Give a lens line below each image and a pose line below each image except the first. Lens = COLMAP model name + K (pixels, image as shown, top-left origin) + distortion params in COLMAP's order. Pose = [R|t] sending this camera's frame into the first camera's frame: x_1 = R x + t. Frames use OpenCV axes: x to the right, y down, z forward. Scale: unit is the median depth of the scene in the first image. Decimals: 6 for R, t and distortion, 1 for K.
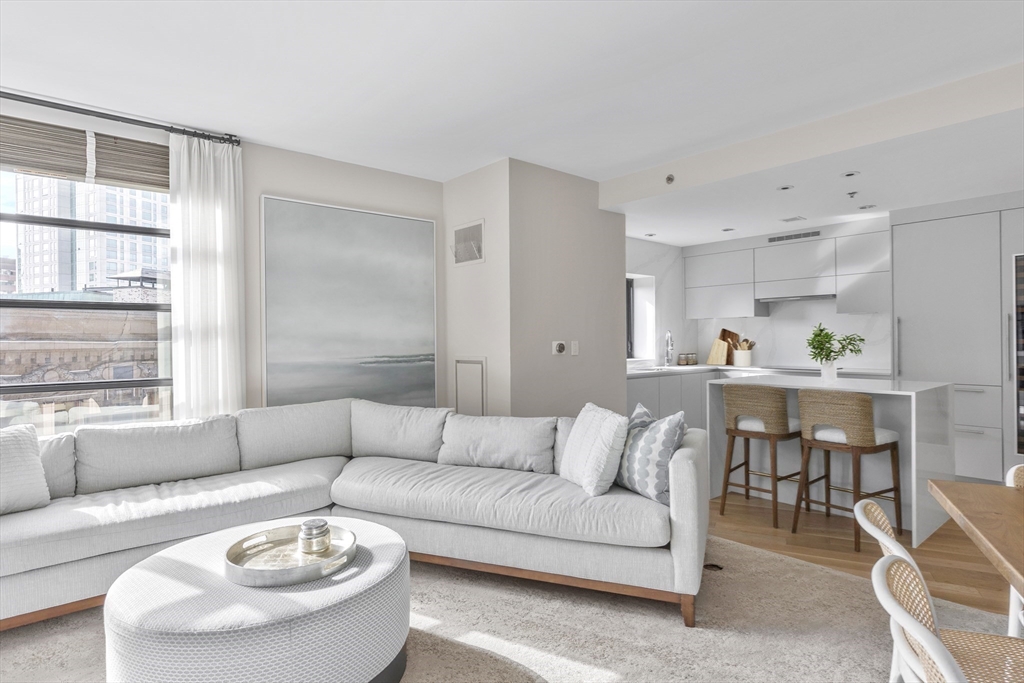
lens RADIAL K [[566.9, 0, 512.0], [0, 566.9, 341.5], [0, 0, 1]] dist [-0.002750, -0.000146]
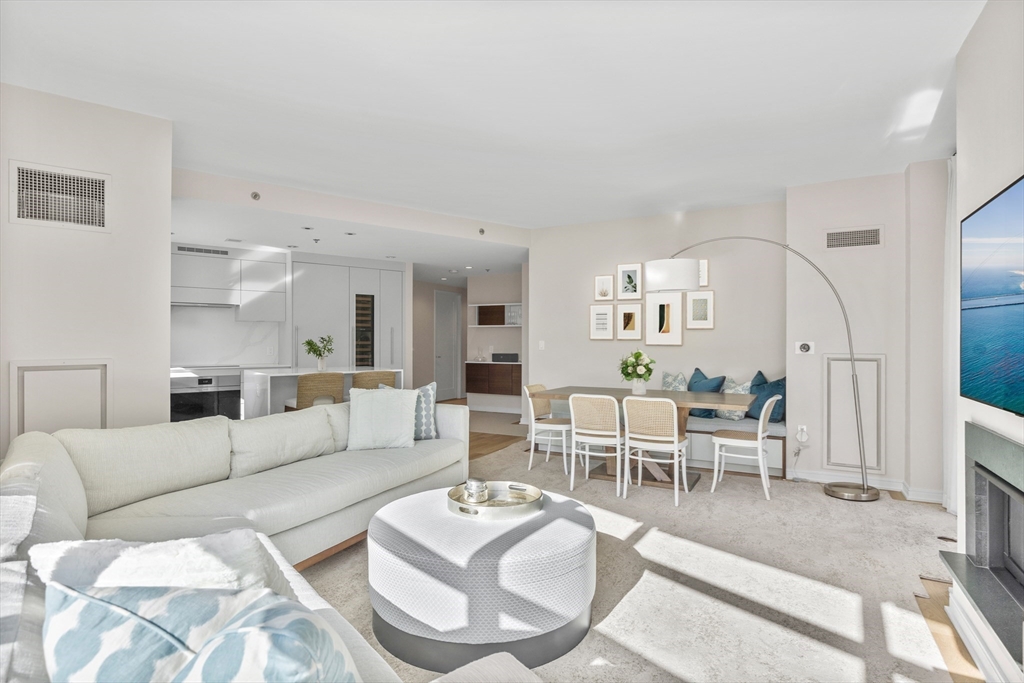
lens RADIAL K [[566.9, 0, 512.0], [0, 566.9, 341.5], [0, 0, 1]] dist [-0.002750, -0.000146]
pose [[0.031853, 0.012193, 0.999418, -0.732491], [0.006254, 0.999904, -0.012398, 0.017433], [-0.999473, 0.006646, 0.031774, 0.408509]]
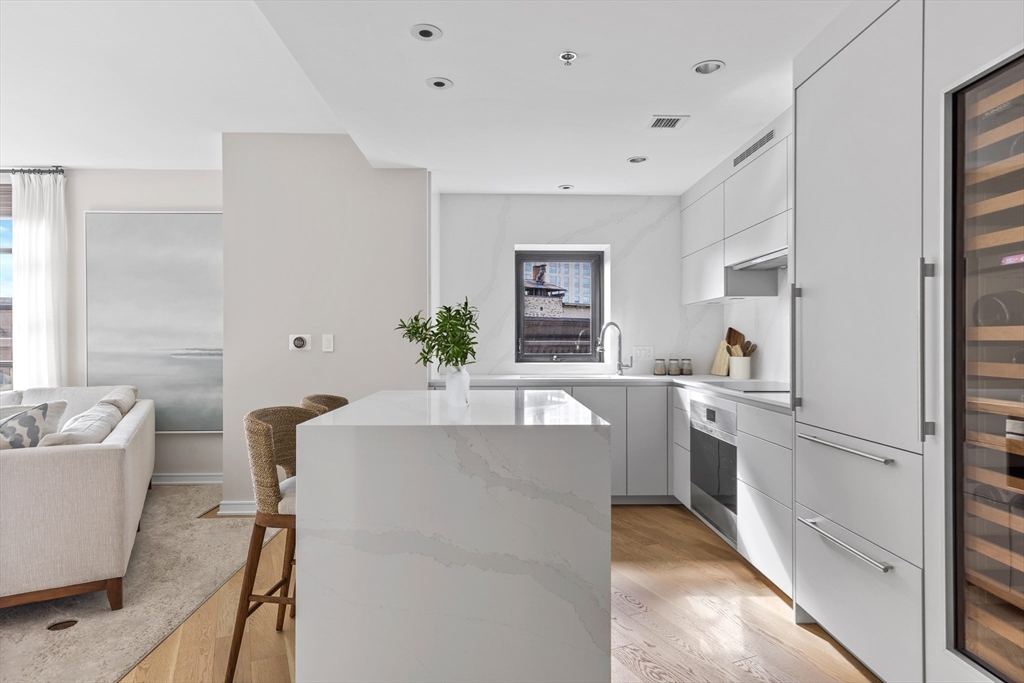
lens RADIAL K [[586.1, 0, 508.0], [0, 586.1, 343.7], [0, 0, 1]] dist [0.009309, -0.000138]
pose [[0.765148, 0.010794, -0.643764, 0.809384], [-0.009964, 0.999938, 0.004924, 0.004997], [0.643778, 0.002647, 0.765208, 0.481700]]
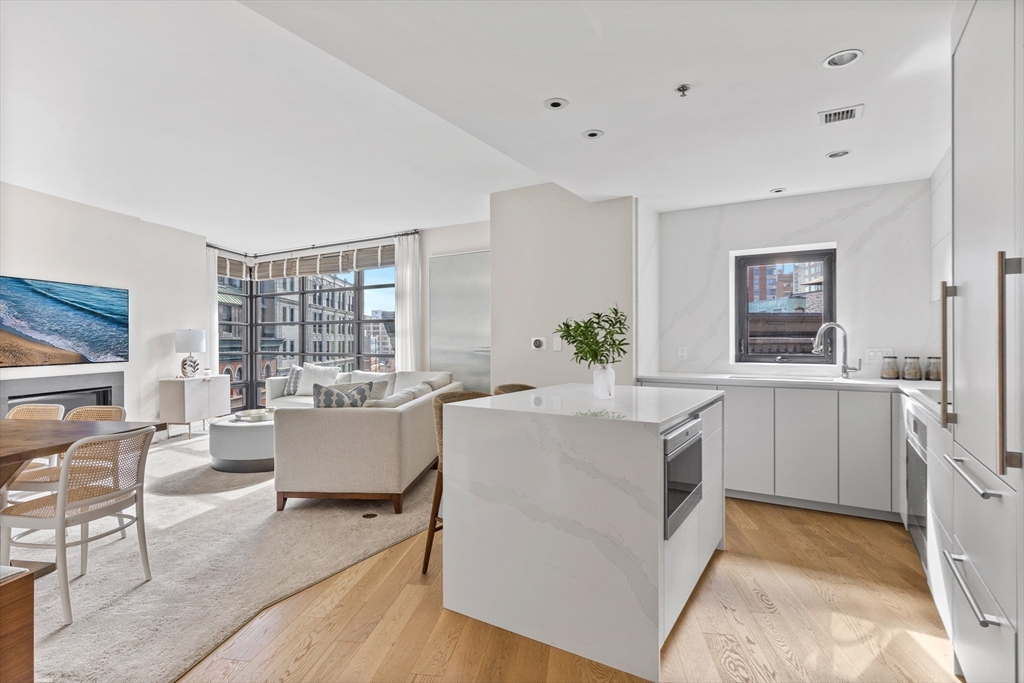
lens RADIAL K [[509.8, 0, 509.8], [0, 509.8, 340.2], [0, 0, 1]] dist [-0.002993, -0.000257]
pose [[0.288394, 0.010028, -0.957459, 0.934694], [-0.005492, 0.999946, 0.008819, -0.003738], [0.957496, 0.002715, 0.288433, 0.599408]]
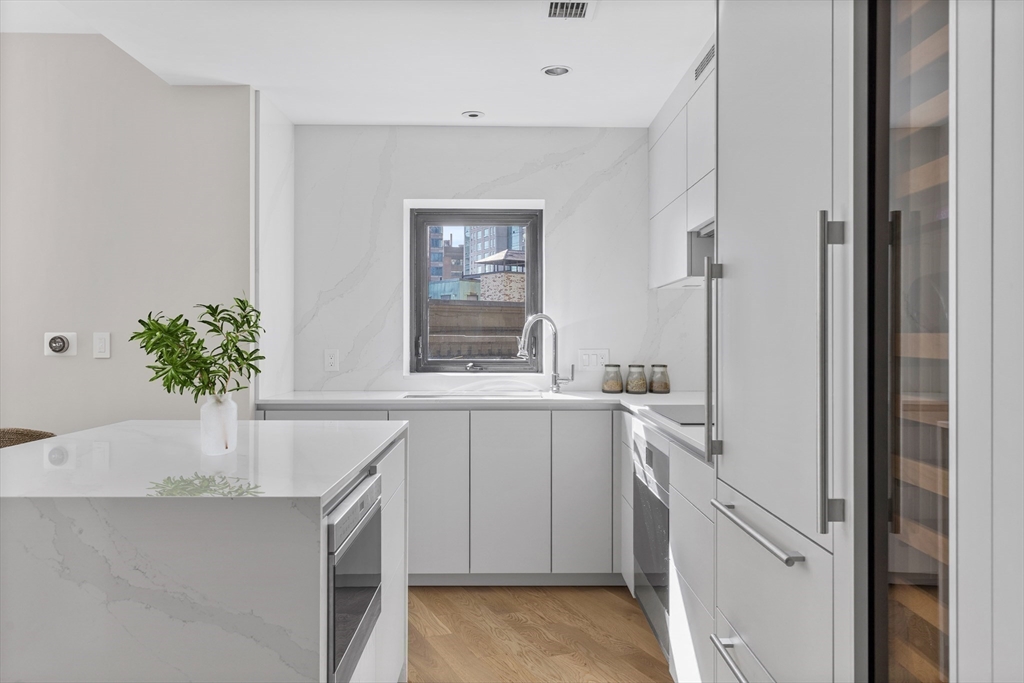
lens RADIAL K [[794.8, 0, 513.6], [0, 794.8, 337.5], [0, 0, 1]] dist [-0.000633, 0.002144]
pose [[0.761089, 0.010811, -0.648558, 0.864454], [-0.011782, 0.999927, 0.002841, -0.003005], [0.648541, 0.005479, 0.761160, 0.627113]]
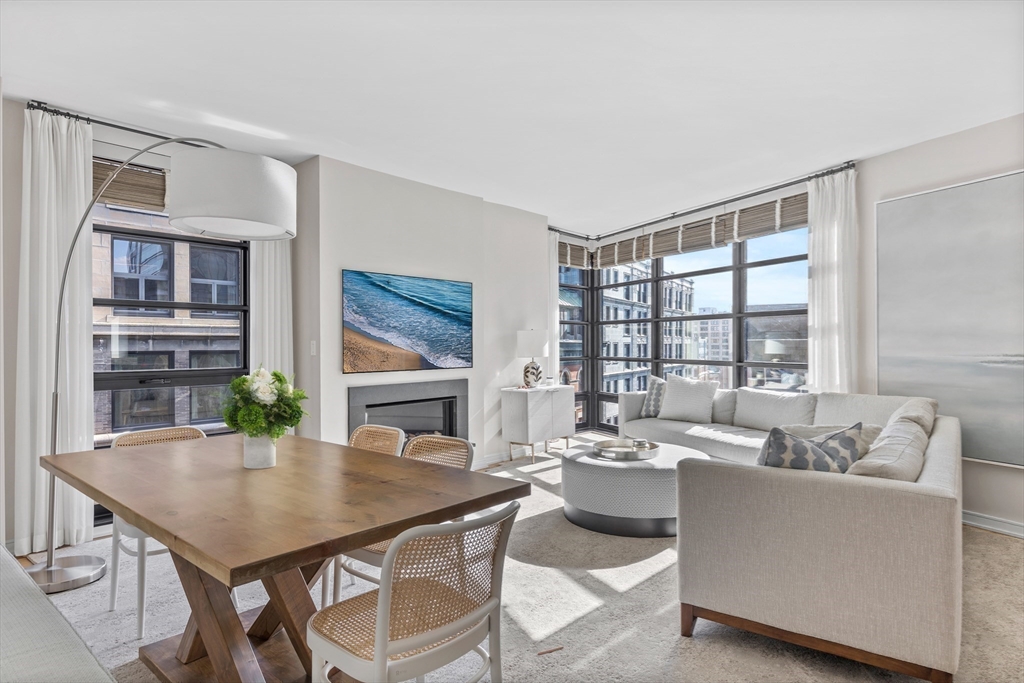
lens RADIAL K [[589.8, 0, 515.6], [0, 589.8, 346.0], [0, 0, 1]] dist [0.000624, -0.000300]
pose [[-0.269297, 0.015220, -0.962937, 0.655518], [0.001052, 0.999879, 0.015510, 0.000323], [0.963057, 0.003163, -0.269281, 0.492298]]
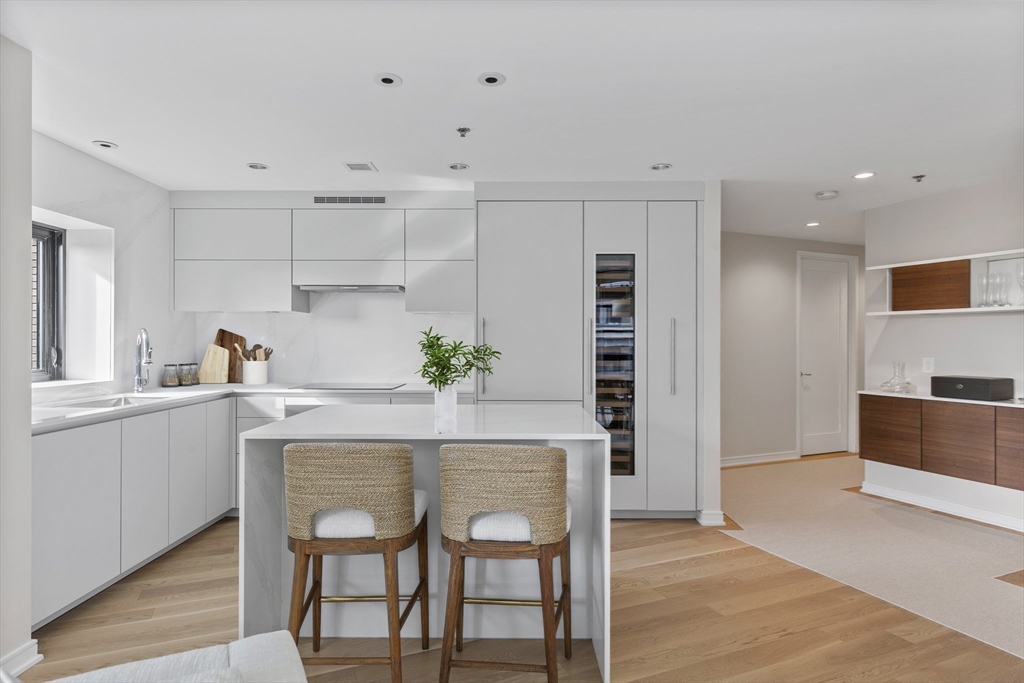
lens RADIAL K [[557.8, 0, 512.0], [0, 557.8, 341.5], [0, 0, 1]] dist [0.006678, -0.000105]
pose [[0.651686, 0.012907, 0.758379, 0.122465], [-0.005142, 0.999907, -0.012599, -0.001682], [-0.758472, 0.004311, 0.651692, 0.465654]]
